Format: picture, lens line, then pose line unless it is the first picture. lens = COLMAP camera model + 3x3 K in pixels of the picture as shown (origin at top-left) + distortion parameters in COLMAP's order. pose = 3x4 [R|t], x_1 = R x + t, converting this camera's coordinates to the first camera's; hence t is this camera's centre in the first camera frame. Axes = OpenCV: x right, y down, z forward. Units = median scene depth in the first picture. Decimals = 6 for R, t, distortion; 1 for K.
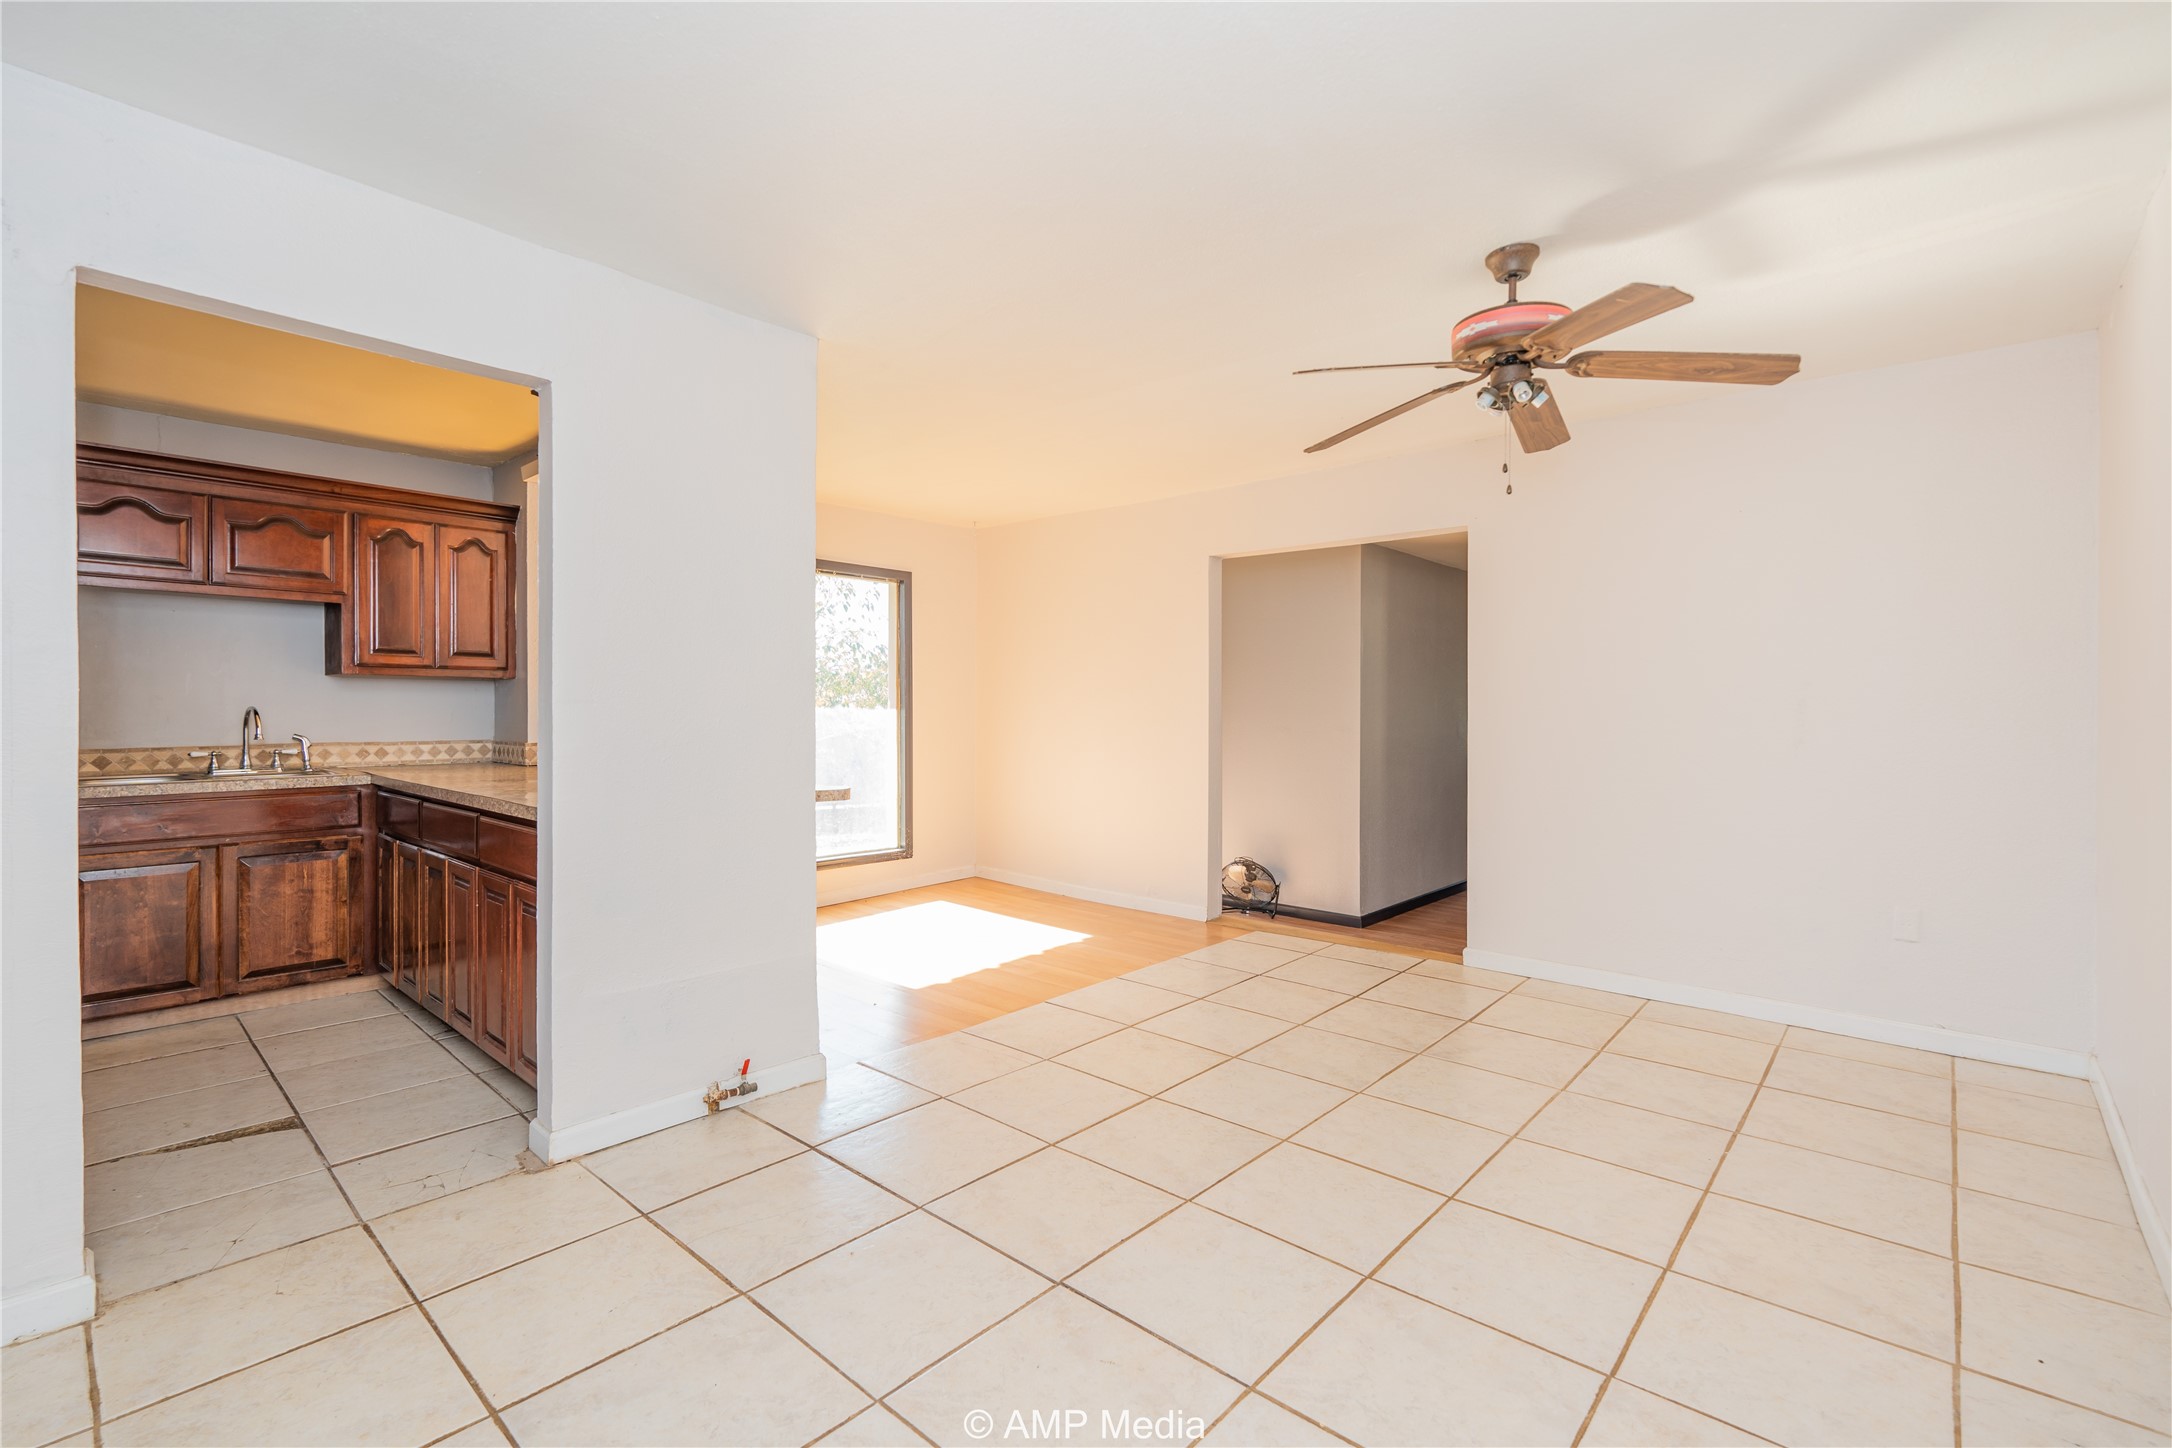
lens RADIAL K [[976.4, 0, 1089.1], [0, 976.4, 715.7], [0, 0, 1]] dist [-0.003165, -0.000244]
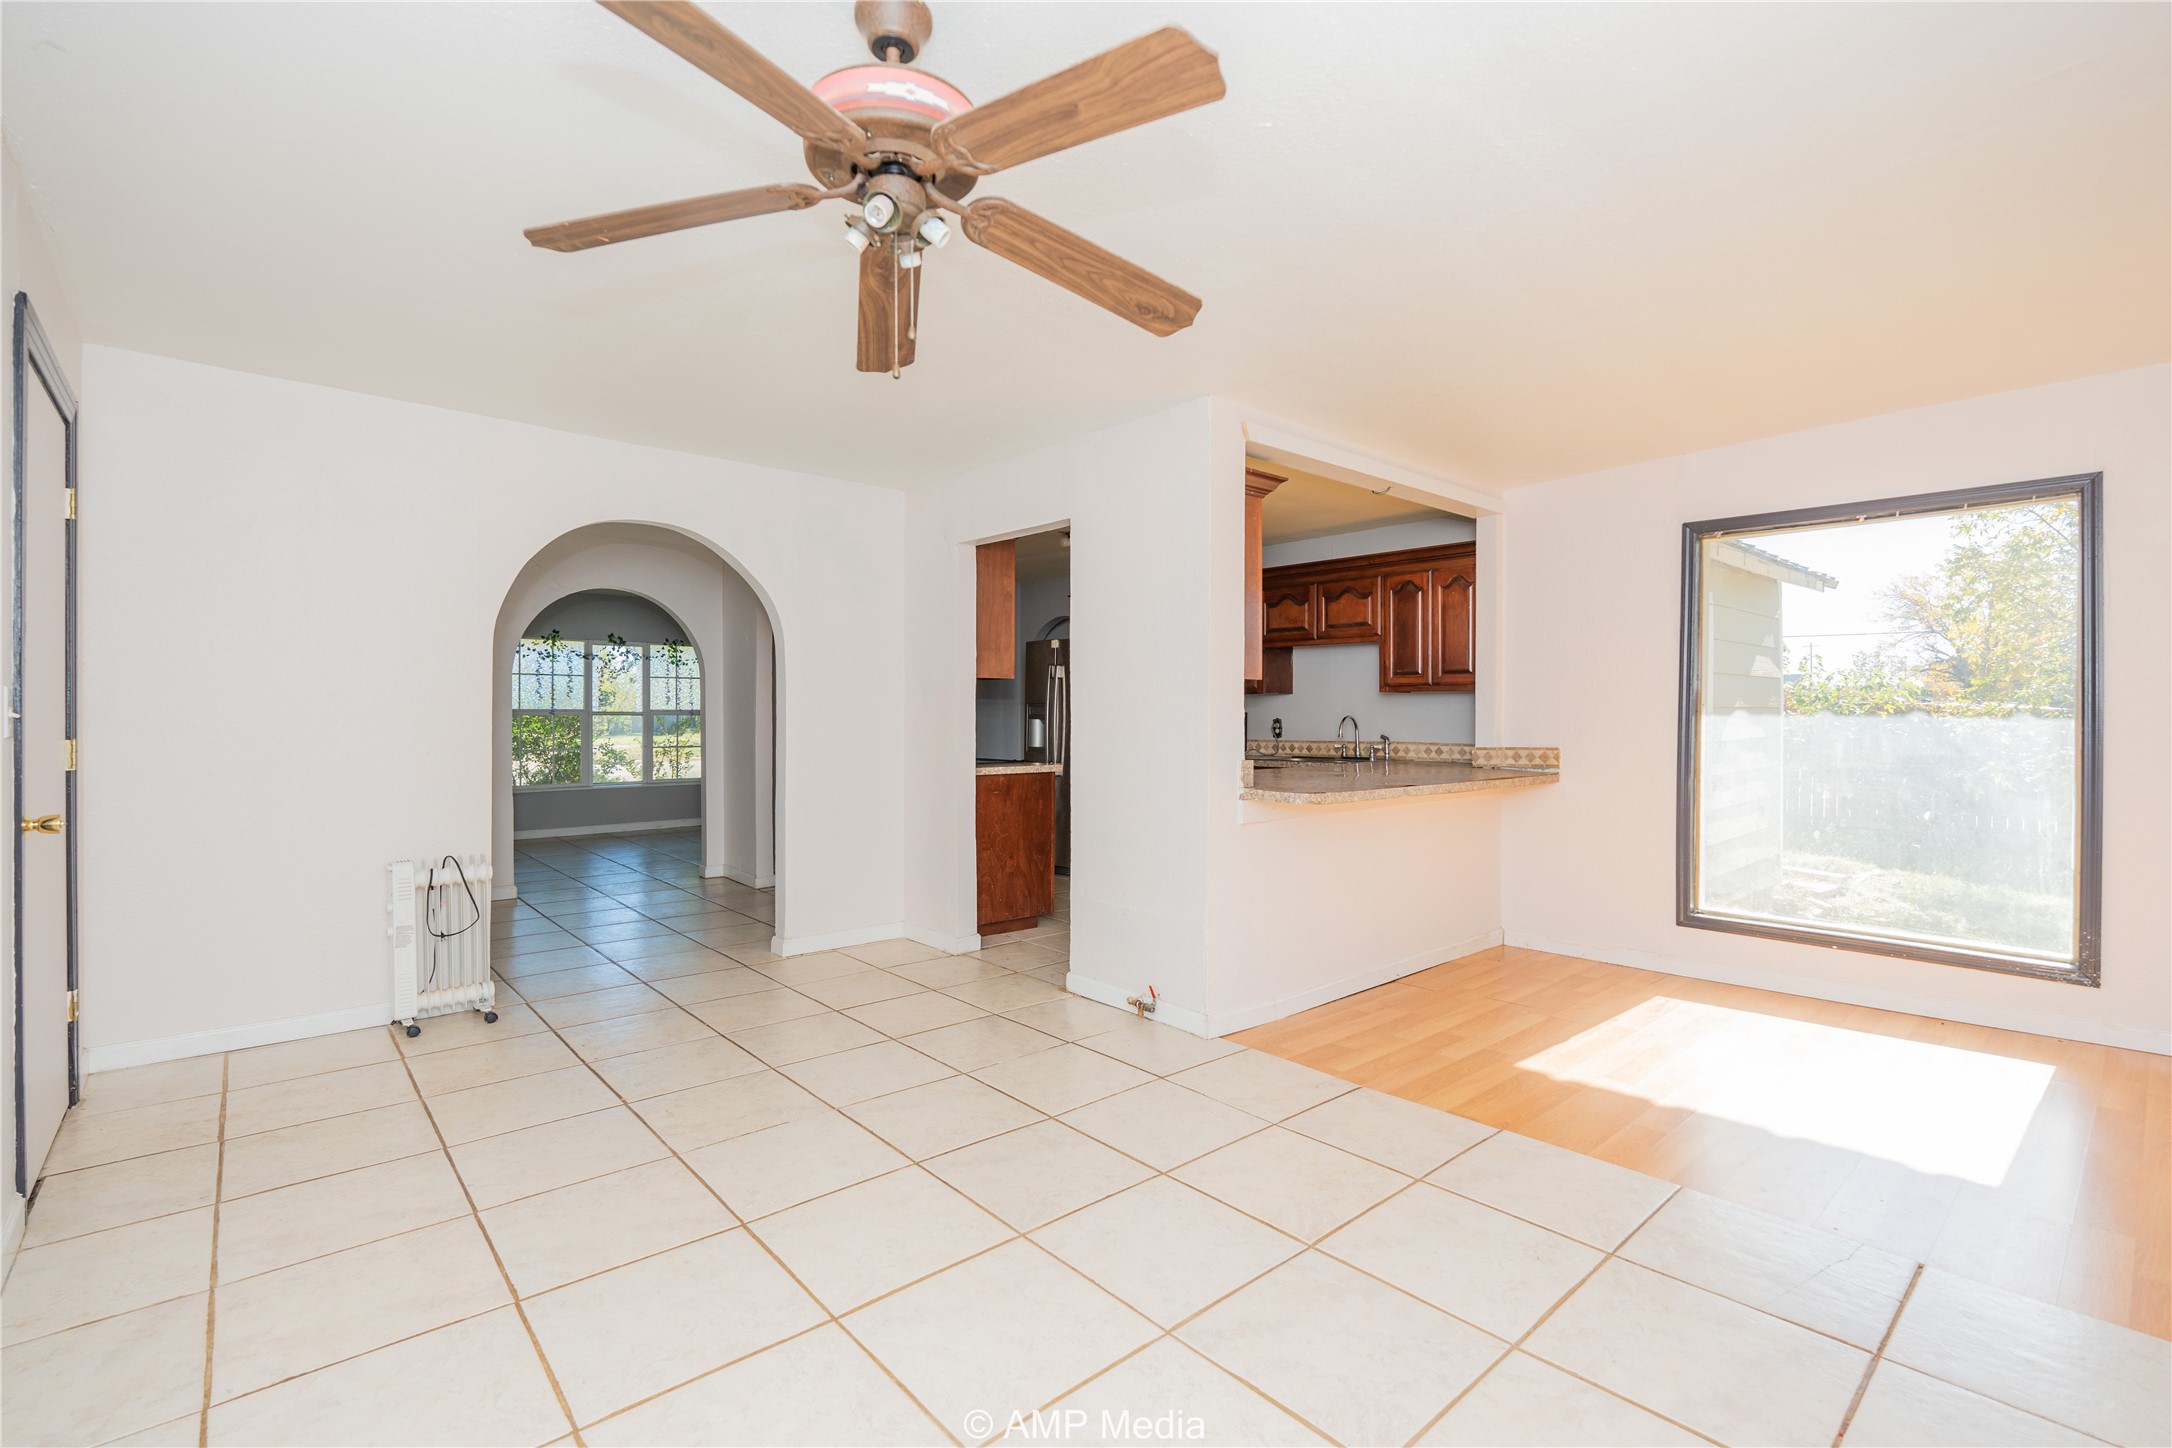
lens RADIAL K [[962.7, 0, 1076.0], [0, 962.7, 717.1], [0, 0, 1]] dist [0.001954, 0.000024]
pose [[-0.126172, -0.000667, -0.992008, 0.636408], [-0.011964, 0.999928, 0.000850, -0.002698], [0.991936, 0.011975, -0.126171, 0.723399]]
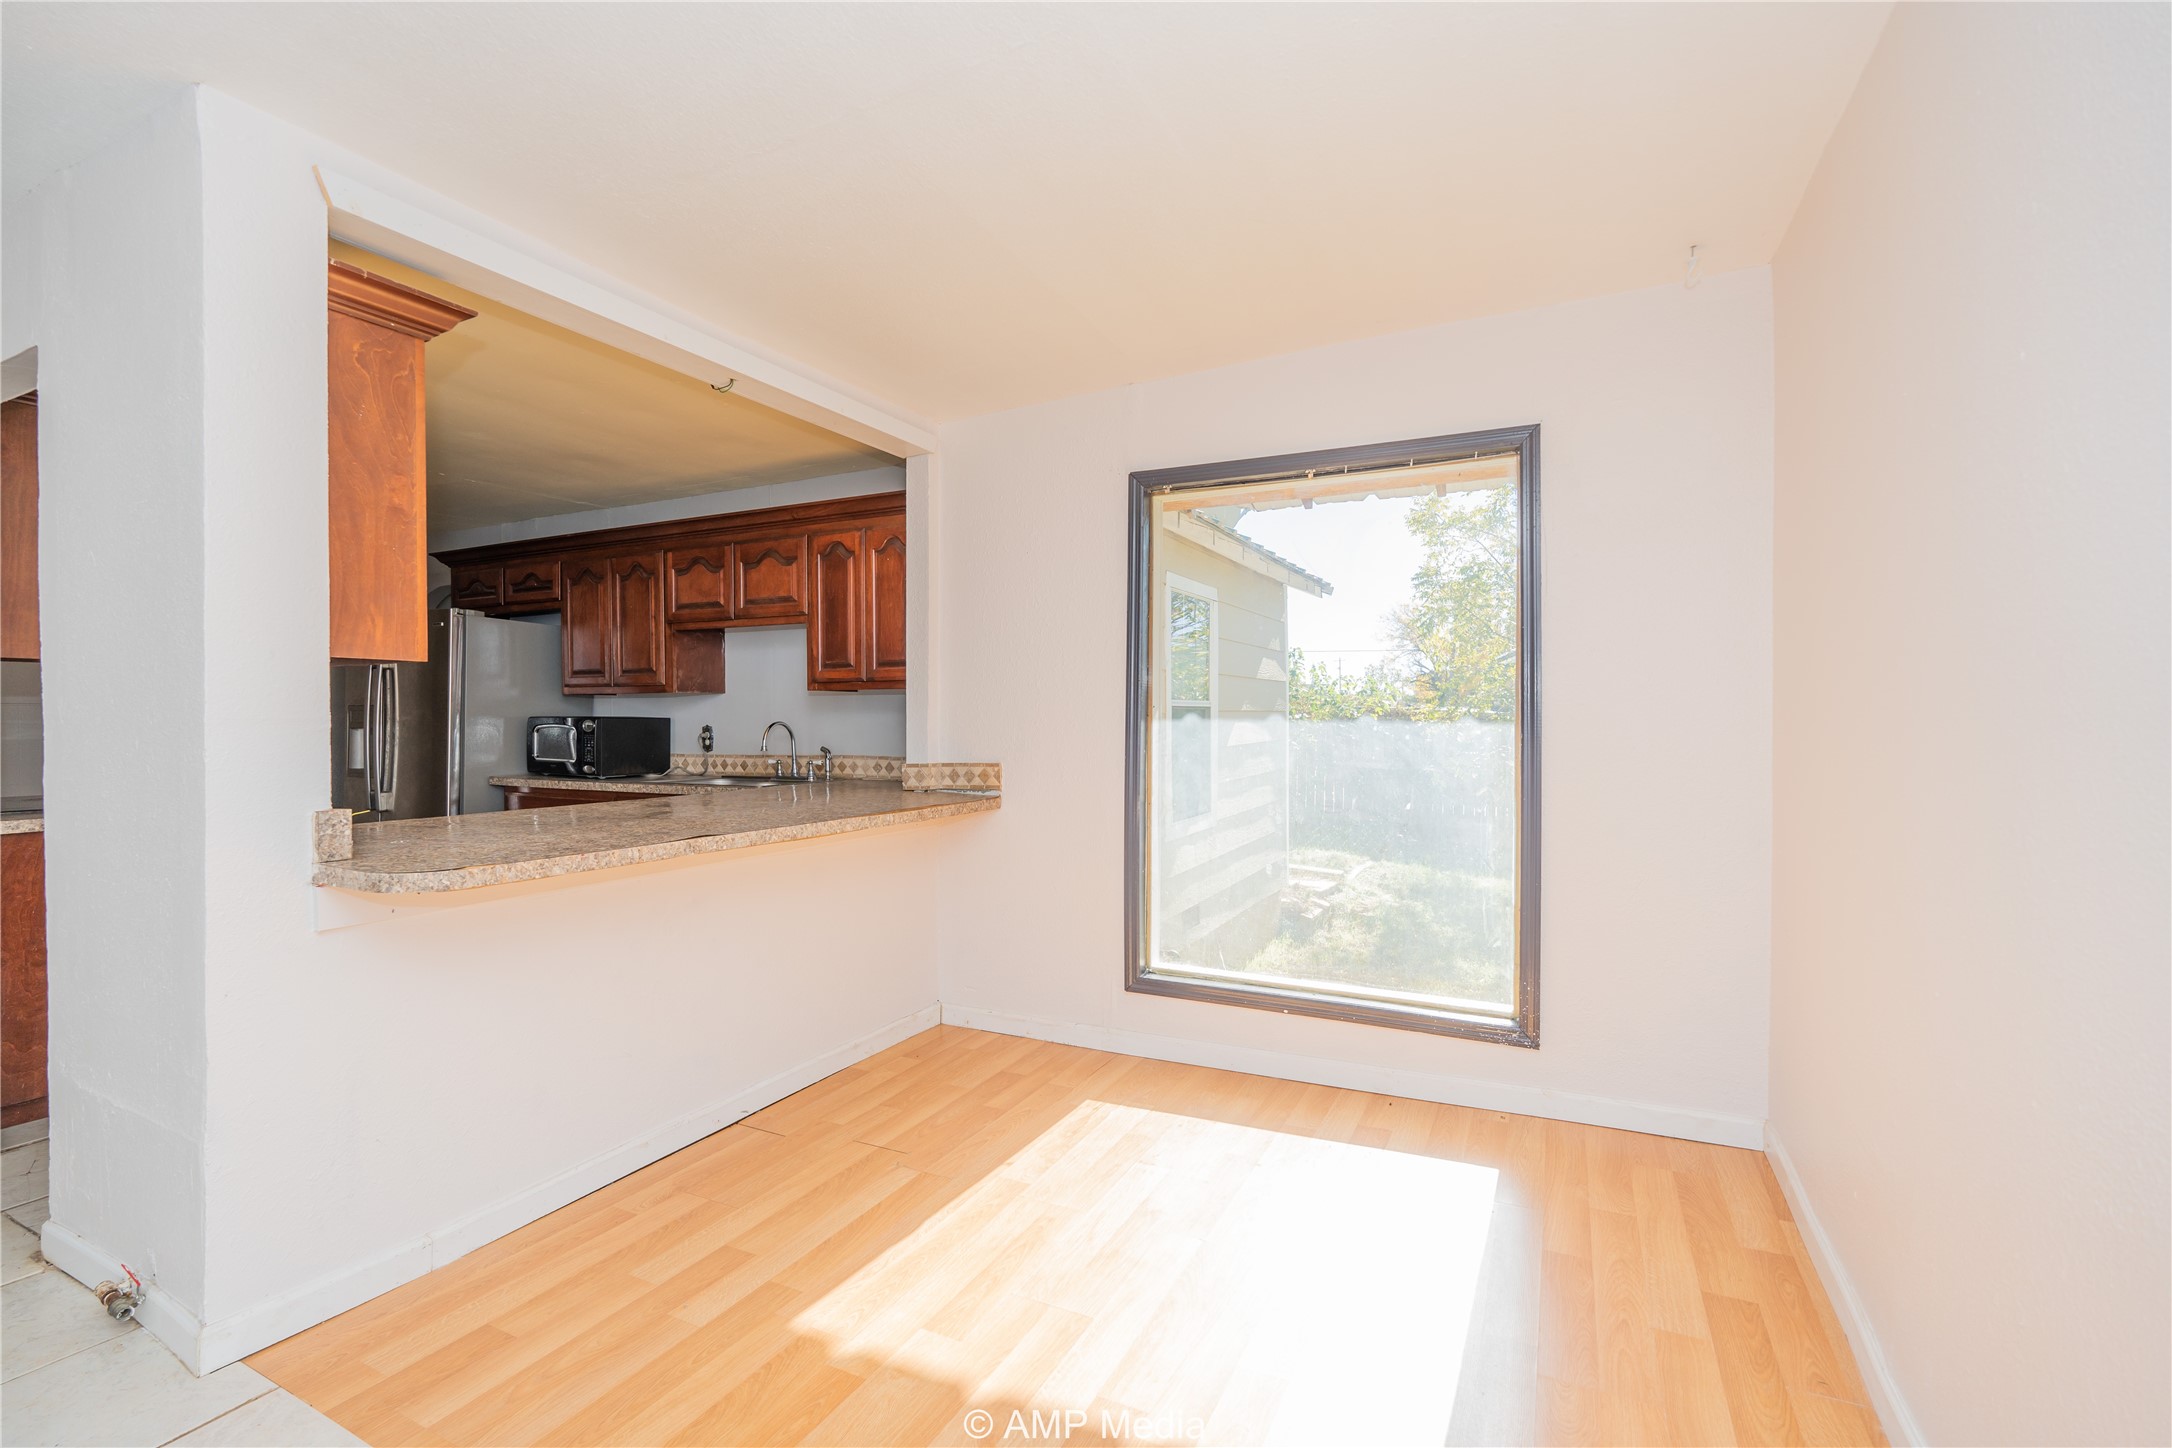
lens RADIAL K [[962.0, 0, 1074.3], [0, 962.0, 721.8], [0, 0, 1]] dist [-0.002722, -0.000142]
pose [[0.251640, -0.000591, -0.967821, 0.295410], [-0.006802, 0.999974, -0.002380, -0.008091], [0.967797, 0.007182, 0.251629, 0.989796]]
